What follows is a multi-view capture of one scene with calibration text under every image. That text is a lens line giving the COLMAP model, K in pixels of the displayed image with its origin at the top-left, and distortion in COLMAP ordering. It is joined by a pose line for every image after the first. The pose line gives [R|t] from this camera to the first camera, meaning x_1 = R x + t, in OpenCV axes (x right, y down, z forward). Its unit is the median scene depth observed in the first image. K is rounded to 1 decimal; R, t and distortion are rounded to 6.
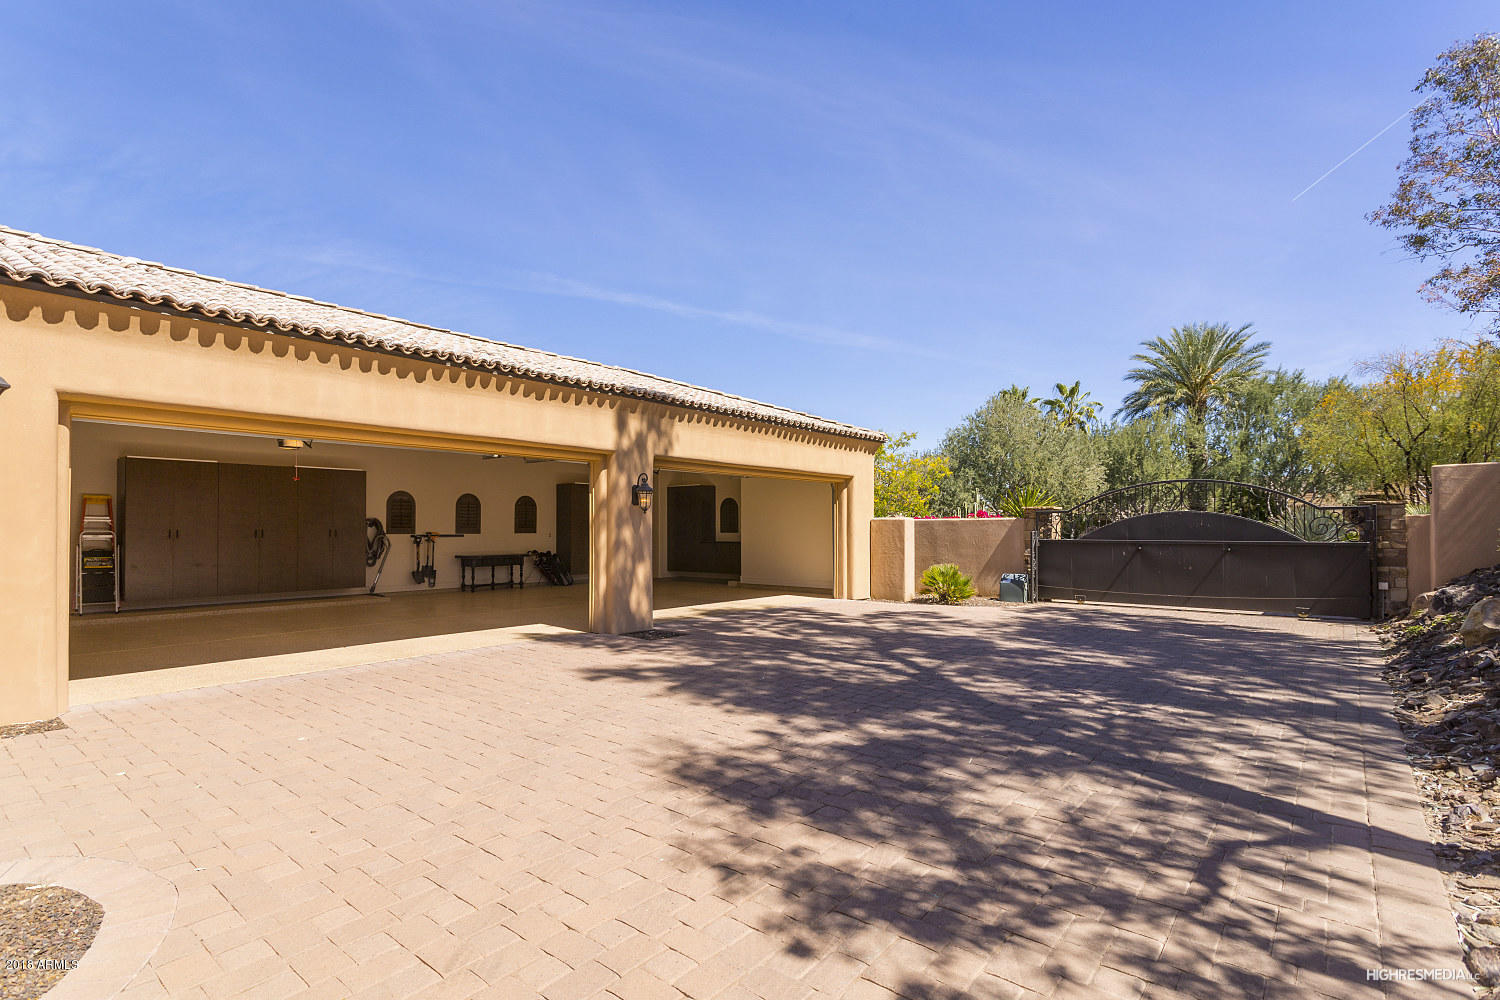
lens RADIAL K [[725.9, 0, 769.7], [0, 725.9, 514.7], [0, 0, 1]] dist [-0.000214, -0.000026]
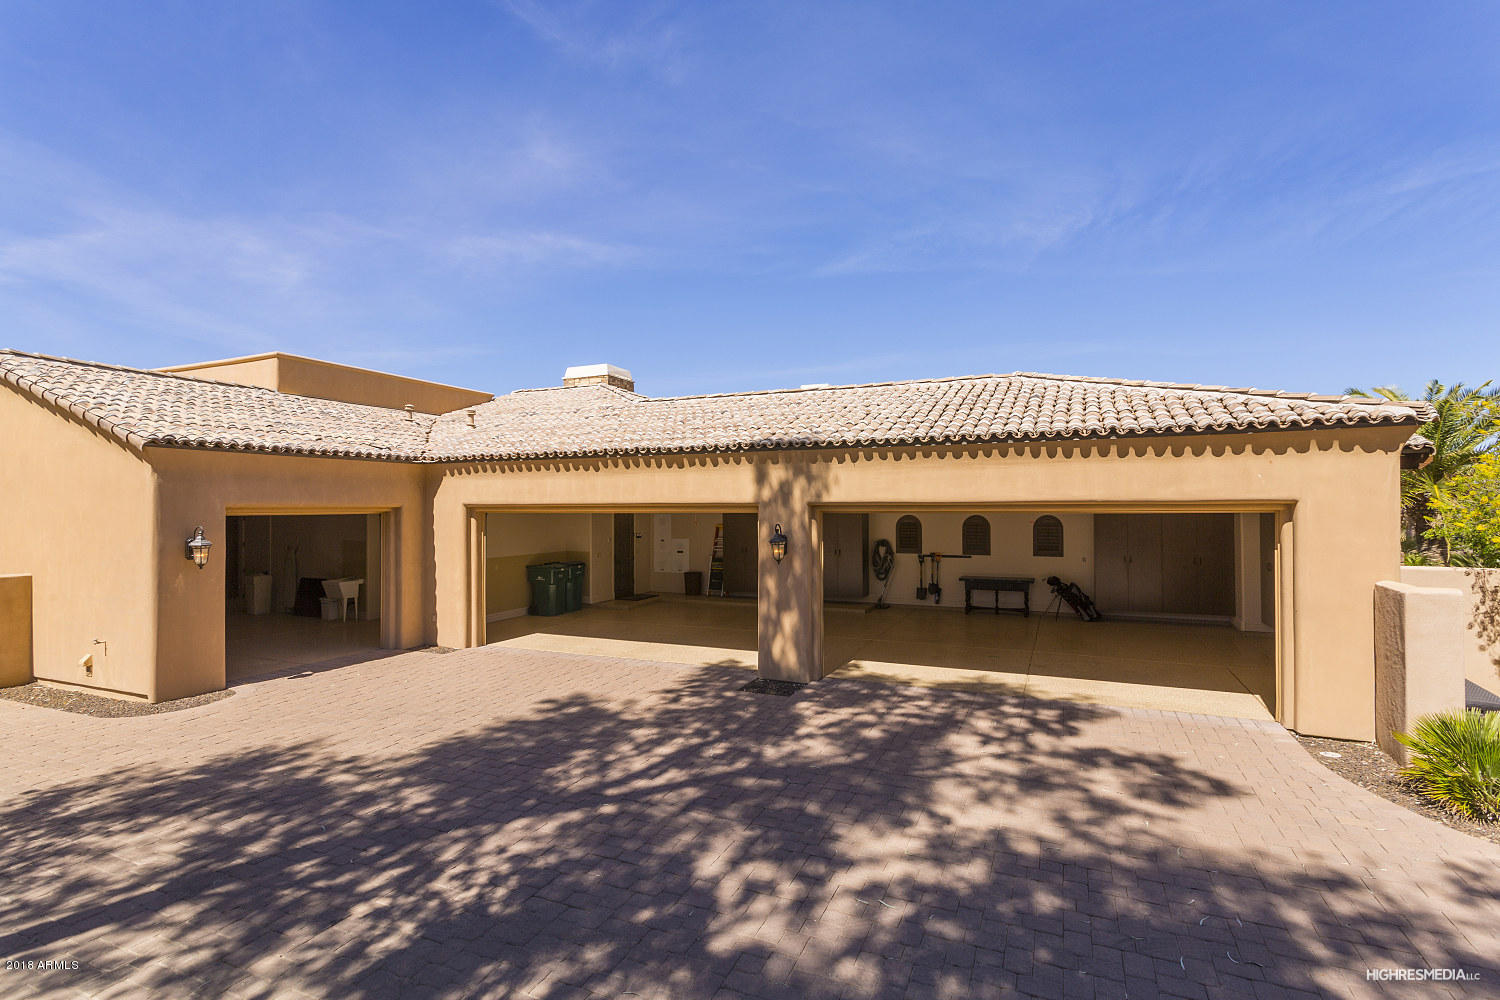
lens RADIAL K [[735.9, 0, 740.2], [0, 735.9, 493.0], [0, 0, 1]] dist [0.005365, 0.001142]
pose [[0.240954, -0.016245, -0.970401, 0.999717], [0.021808, 0.999698, -0.011320, -0.111020], [0.970292, -0.018435, 0.241235, 0.884815]]
